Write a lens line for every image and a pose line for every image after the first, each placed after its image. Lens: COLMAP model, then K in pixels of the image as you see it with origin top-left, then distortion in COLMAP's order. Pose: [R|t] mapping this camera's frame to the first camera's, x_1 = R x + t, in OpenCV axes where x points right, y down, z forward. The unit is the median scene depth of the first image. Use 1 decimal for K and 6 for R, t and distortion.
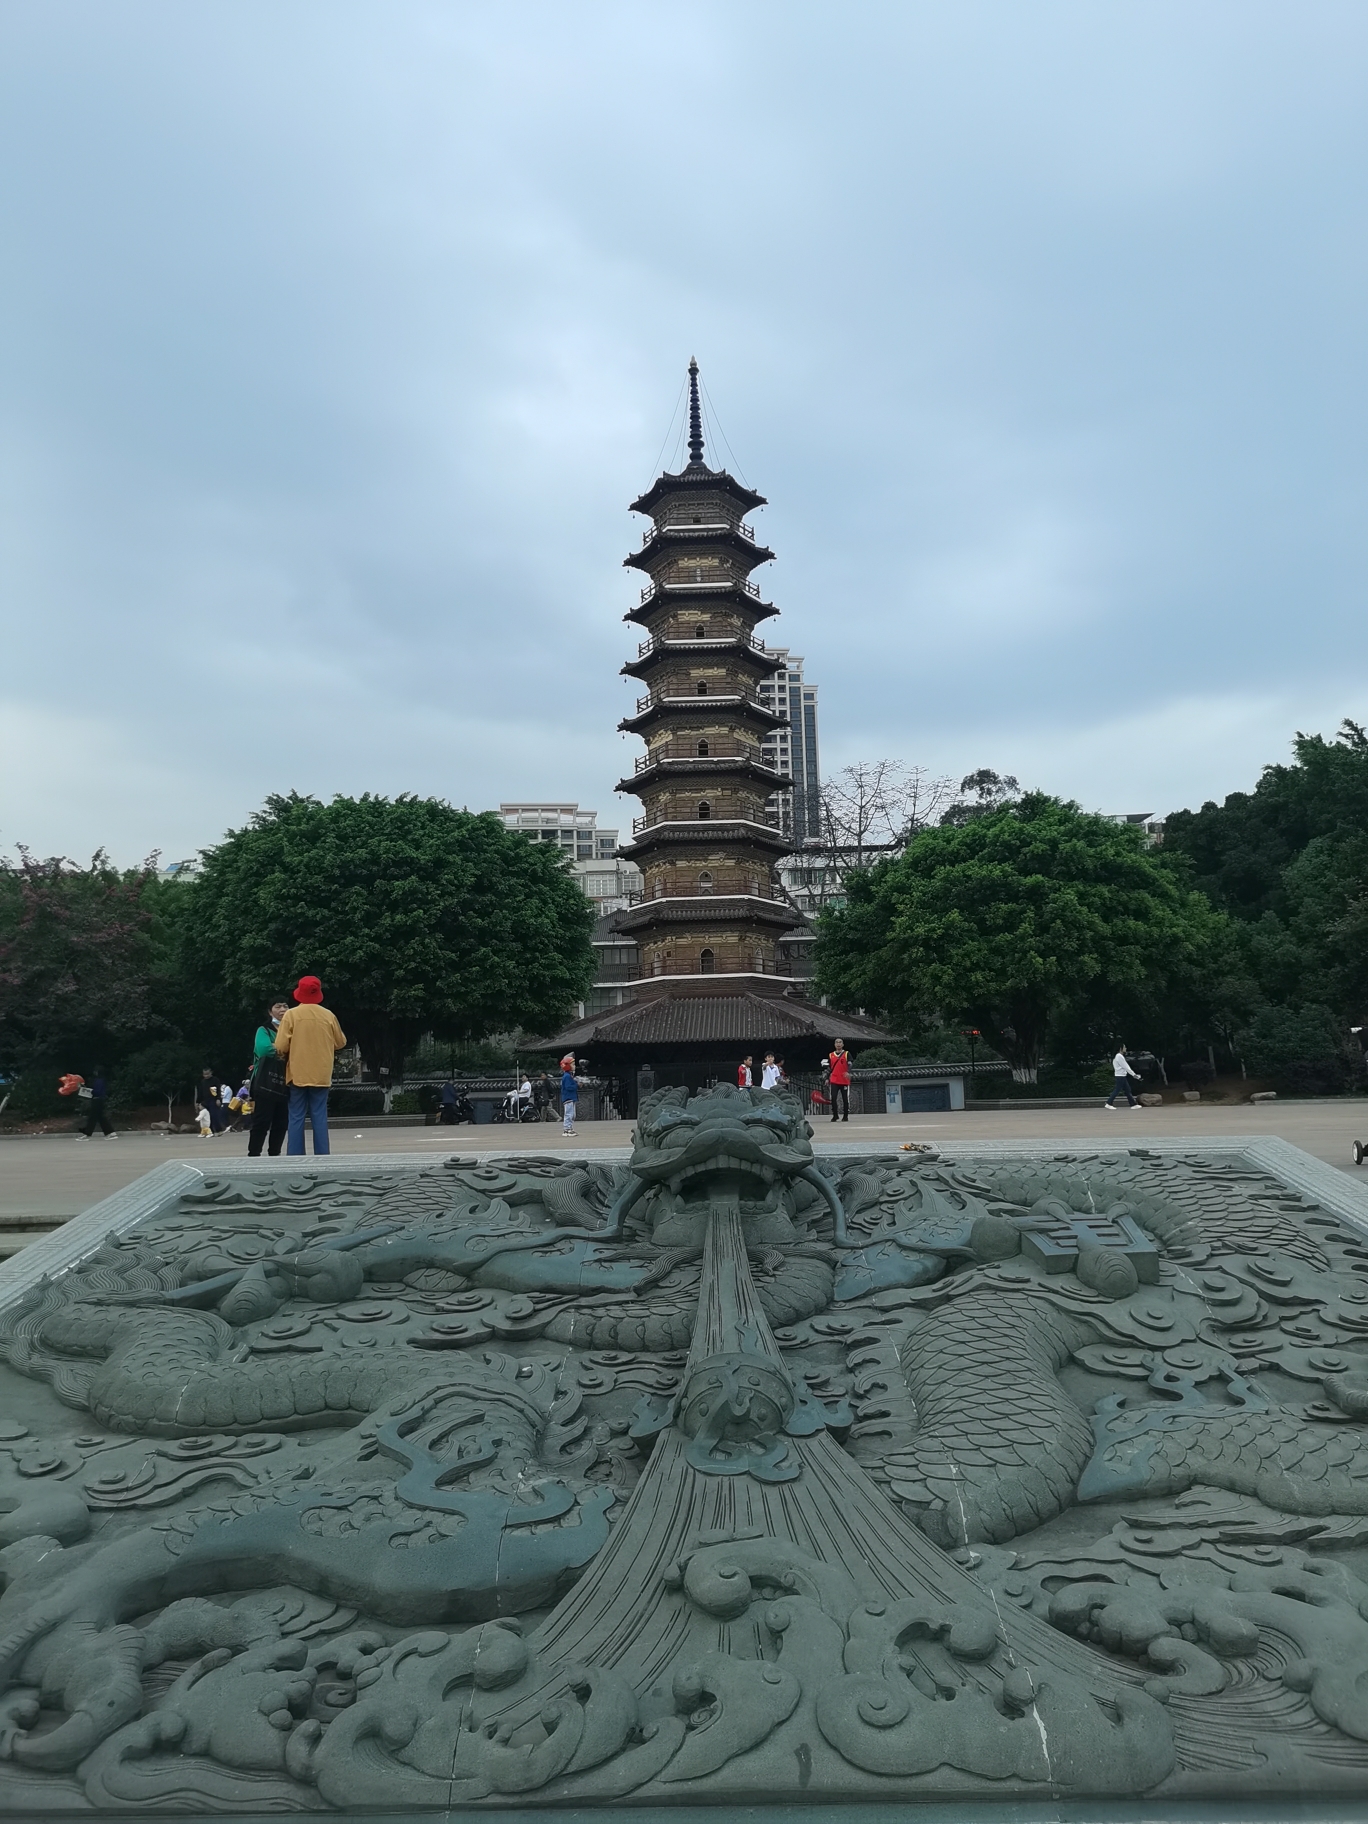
lens RADIAL K [[1407.0, 0, 686.7], [0, 1407.0, 886.2], [0, 0, 1]] dist [0.012095, 0.004414]
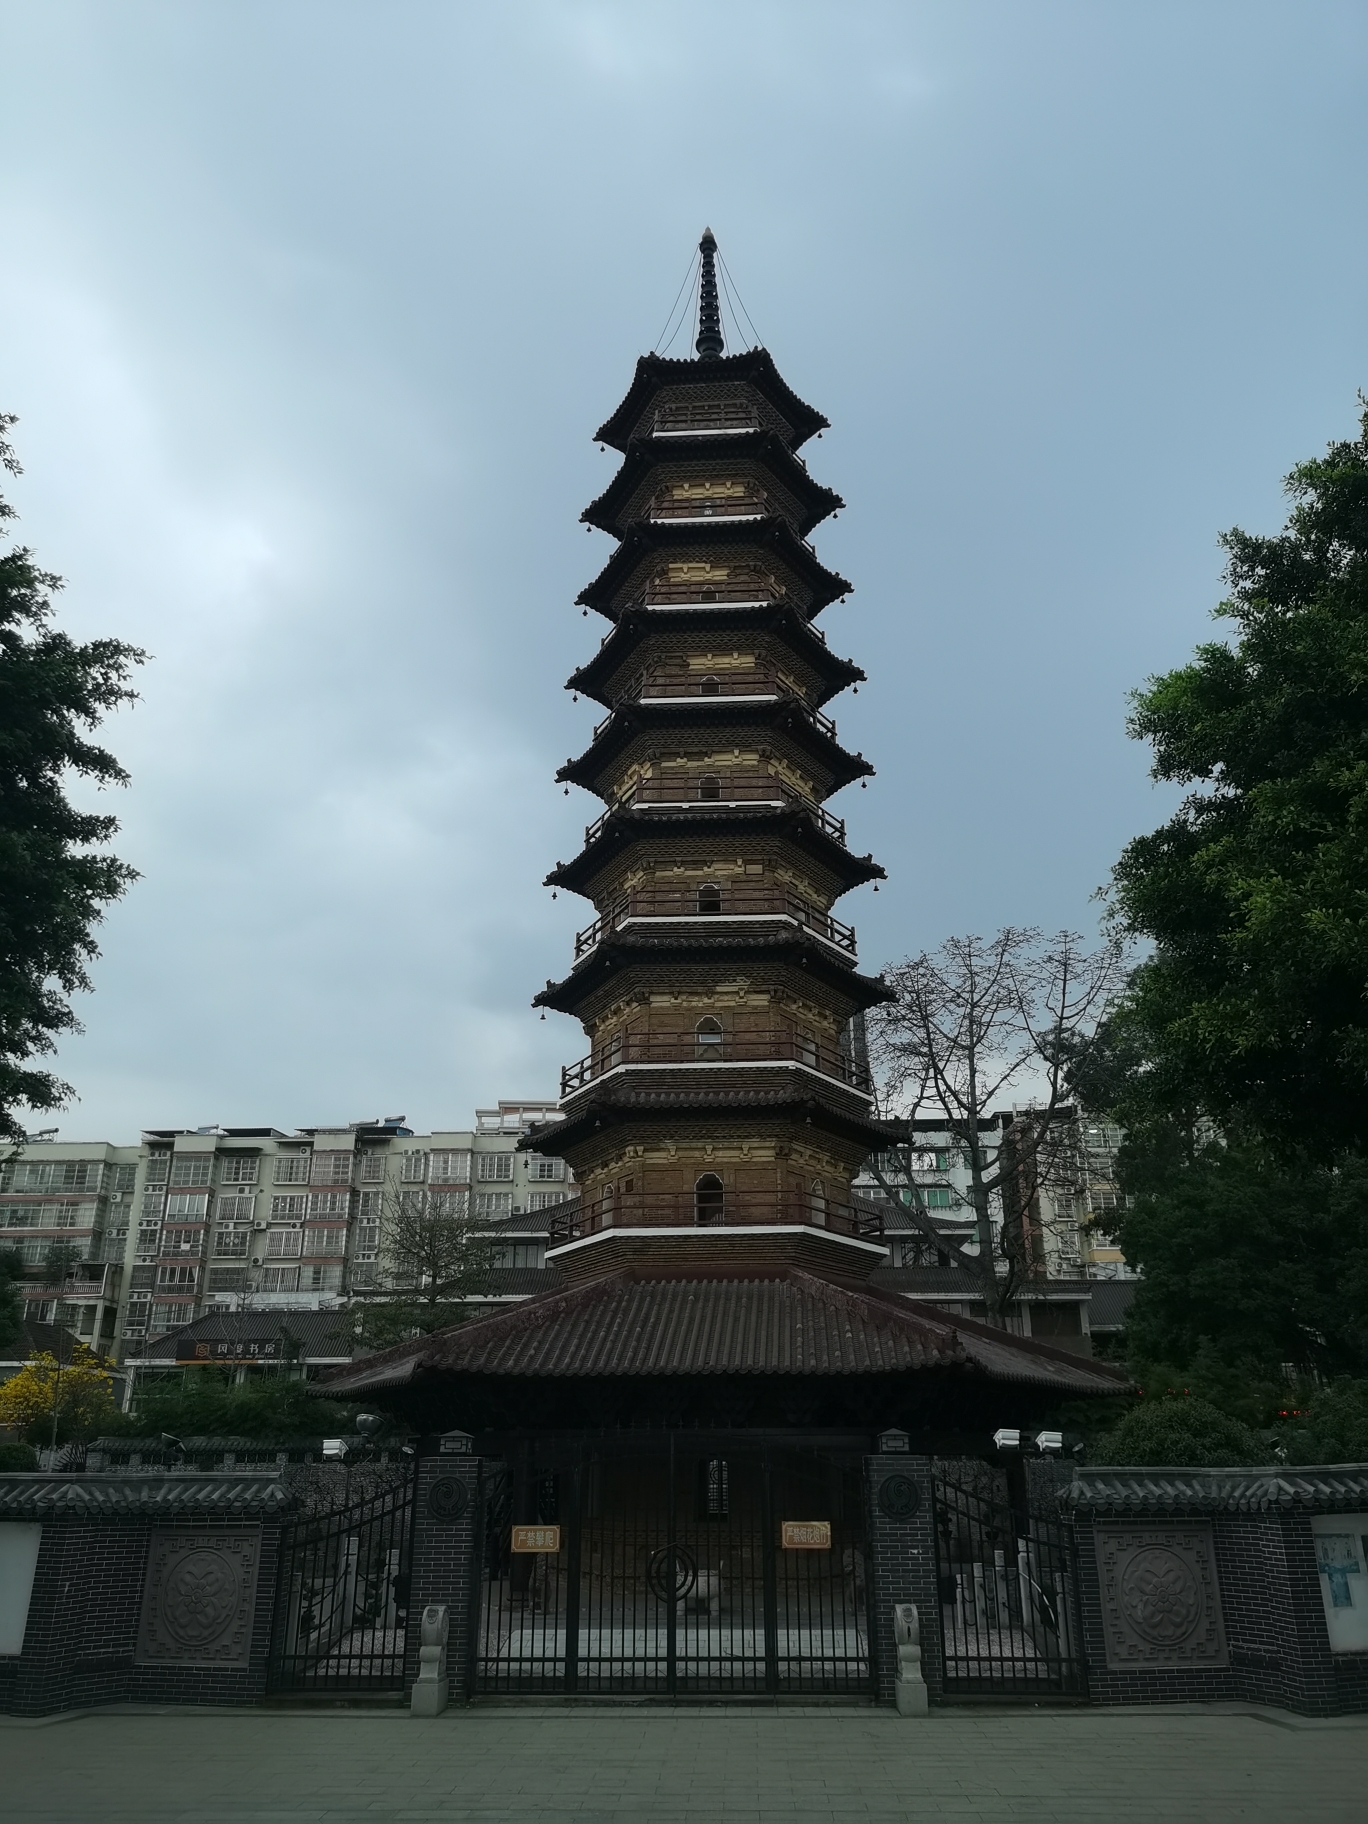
lens RADIAL K [[1395.6, 0, 687.7], [0, 1395.6, 890.0], [0, 0, 1]] dist [0.021393, -0.007741]
pose [[0.999464, 0.013309, -0.029908, 0.019118], [-0.020114, 0.970497, -0.240271, 0.061633], [0.025828, 0.240744, 0.970245, 0.493671]]
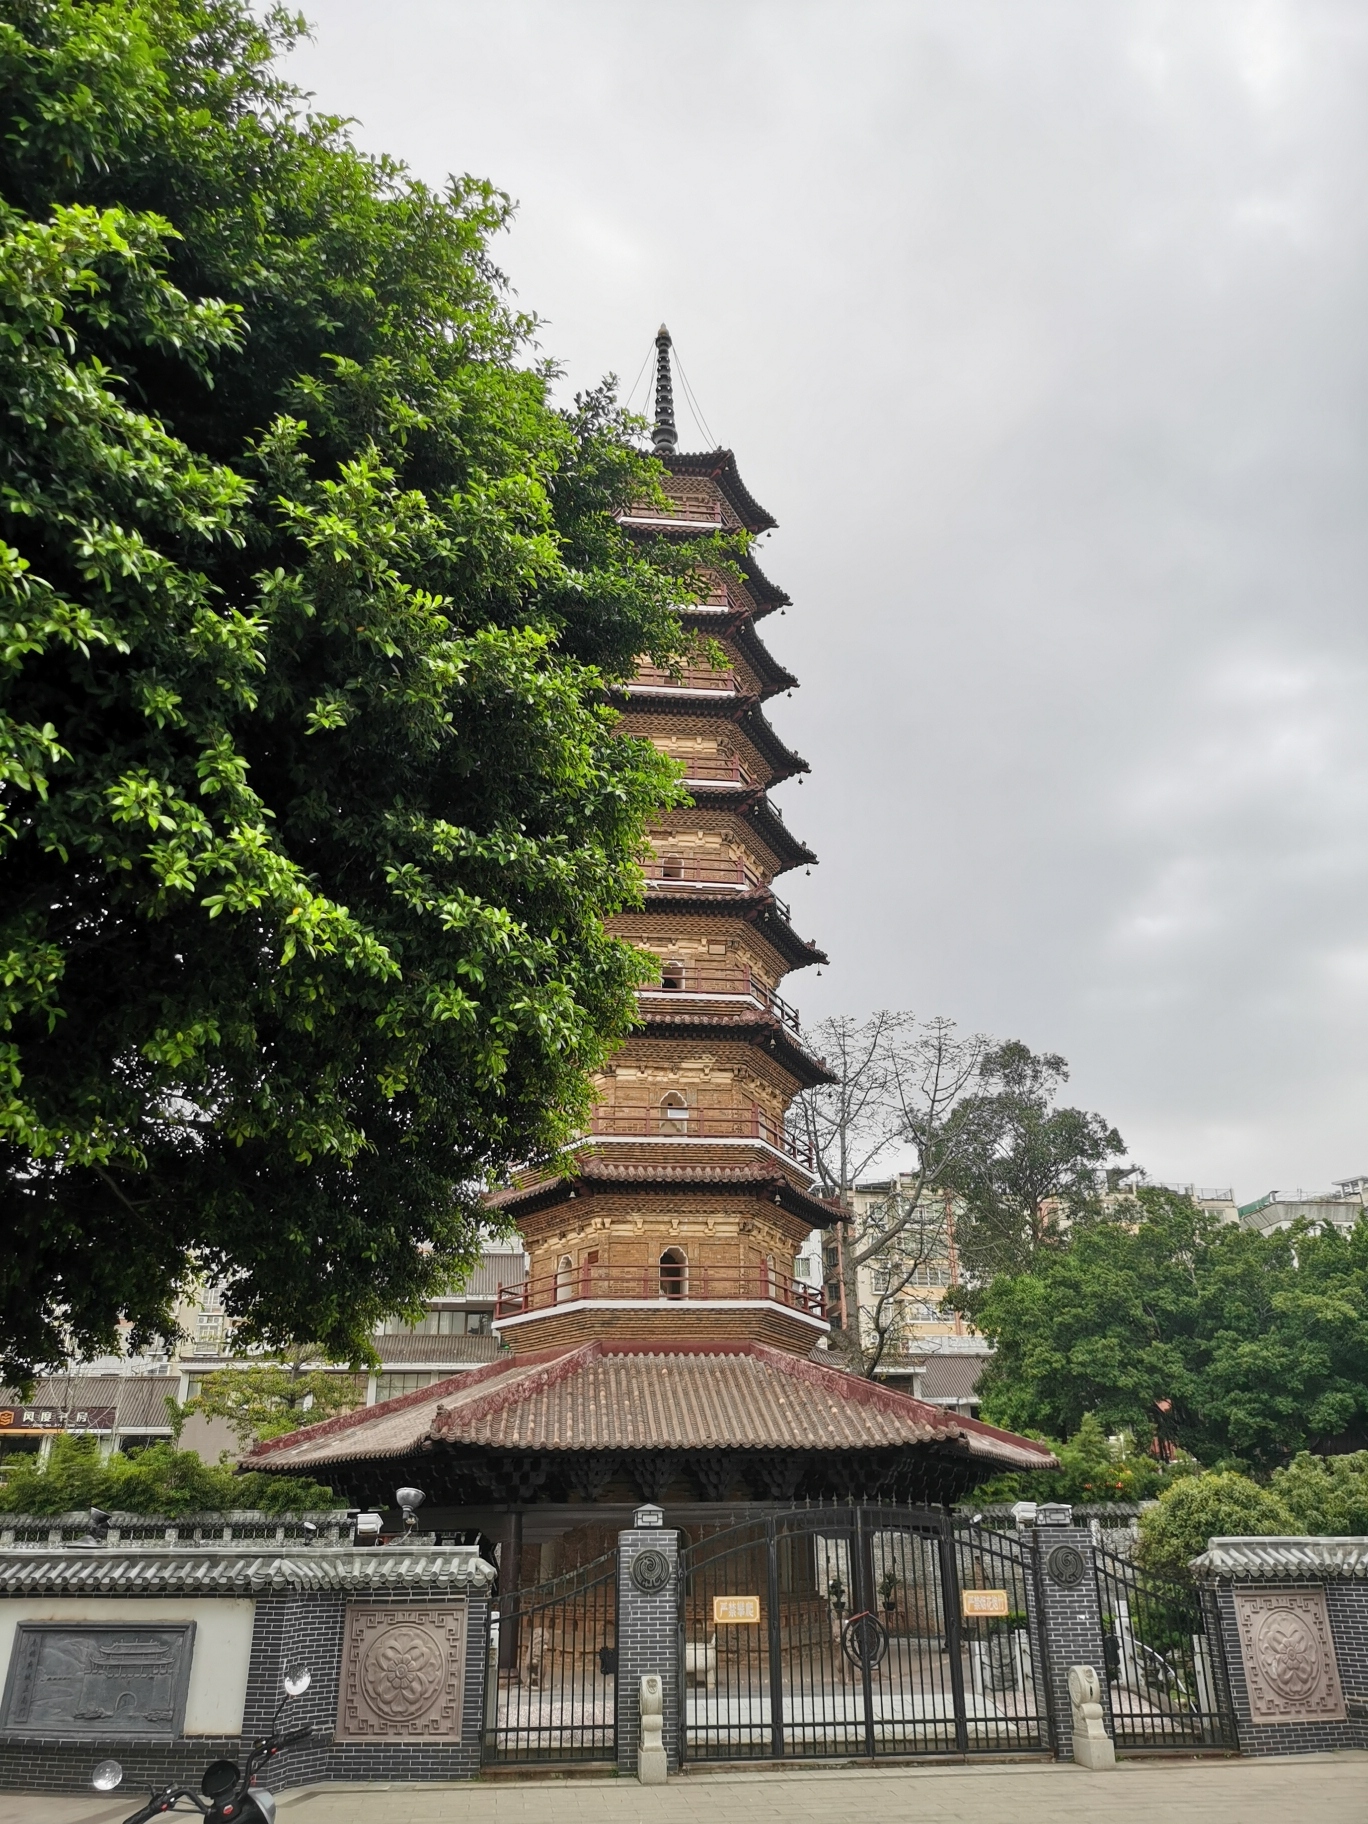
lens RADIAL K [[1407.0, 0, 686.7], [0, 1407.0, 886.2], [0, 0, 1]] dist [0.012095, 0.004414]
pose [[0.988905, 0.078309, 0.126230, -0.049729], [-0.039117, 0.957049, -0.287275, 0.061184], [-0.143305, 0.279150, 0.949494, 0.479212]]
